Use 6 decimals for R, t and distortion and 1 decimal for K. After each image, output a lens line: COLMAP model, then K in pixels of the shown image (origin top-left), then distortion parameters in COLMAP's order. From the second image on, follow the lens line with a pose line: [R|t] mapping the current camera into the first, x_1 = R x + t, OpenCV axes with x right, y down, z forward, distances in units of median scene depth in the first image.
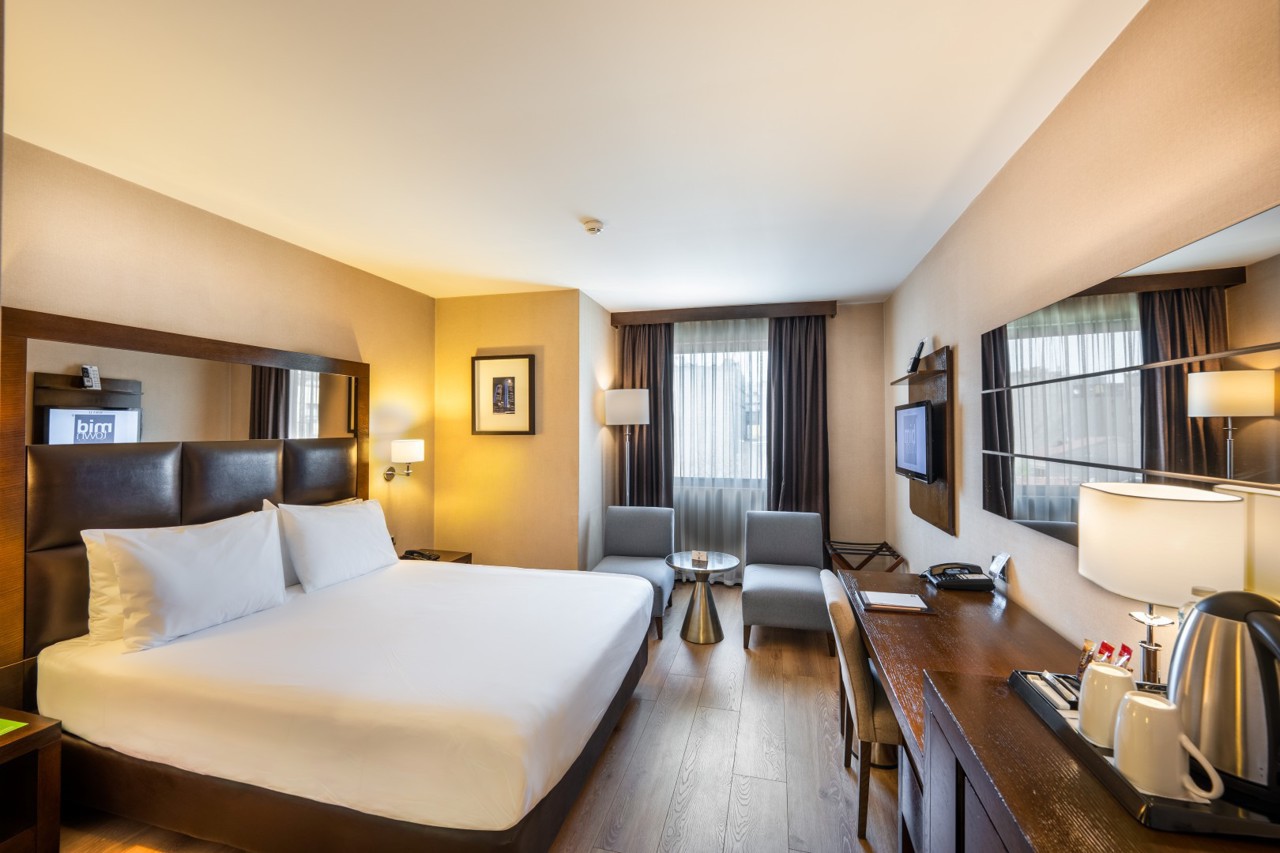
lens RADIAL K [[515.4, 0, 632.6], [0, 515.4, 422.5], [0, 0, 1]] dist [0.000585, -0.000106]
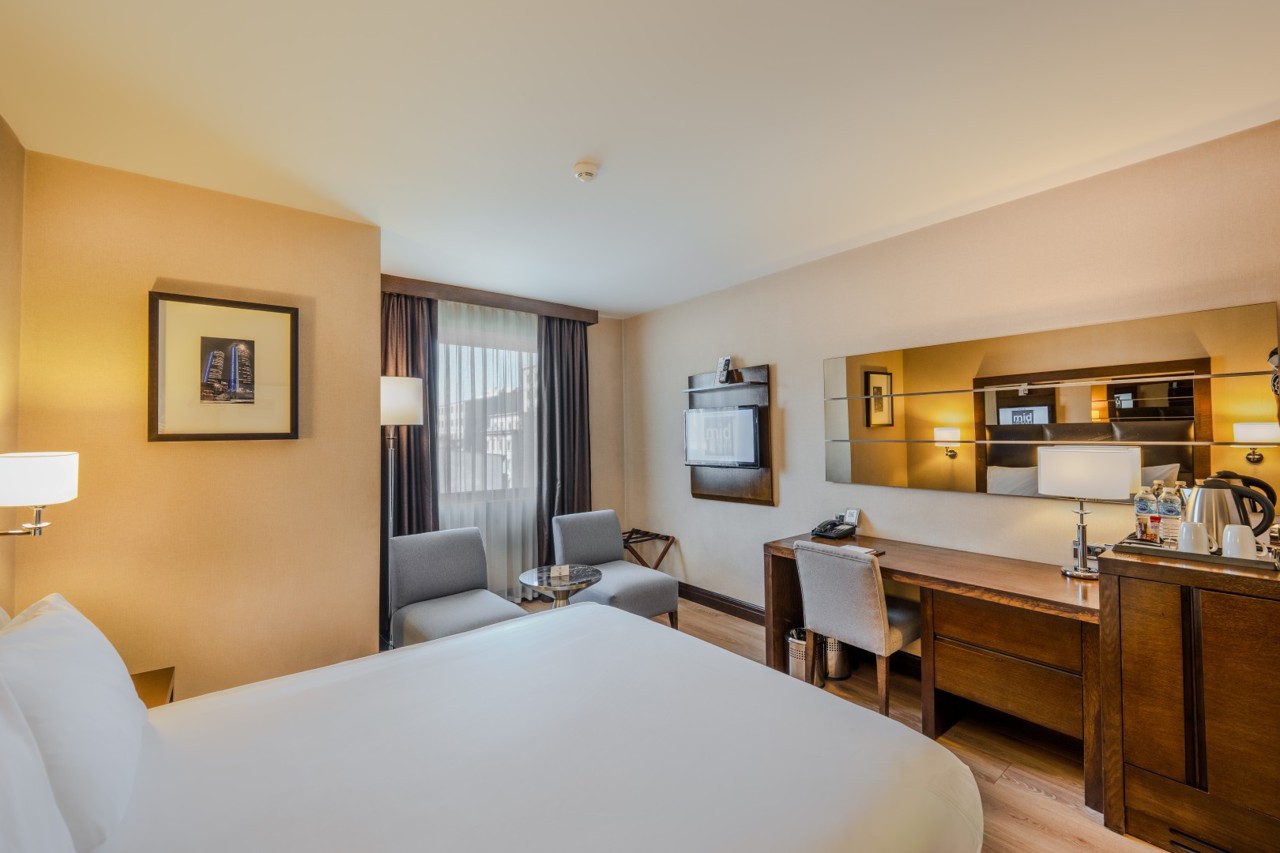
lens RADIAL K [[525.7, 0, 638.8], [0, 525.7, 418.8], [0, 0, 1]] dist [0.000889, -0.000062]
pose [[0.606031, 0.017960, 0.795238, -0.433345], [0.004660, 0.999648, -0.026127, 0.017209], [-0.795427, 0.019539, 0.605734, 0.290689]]
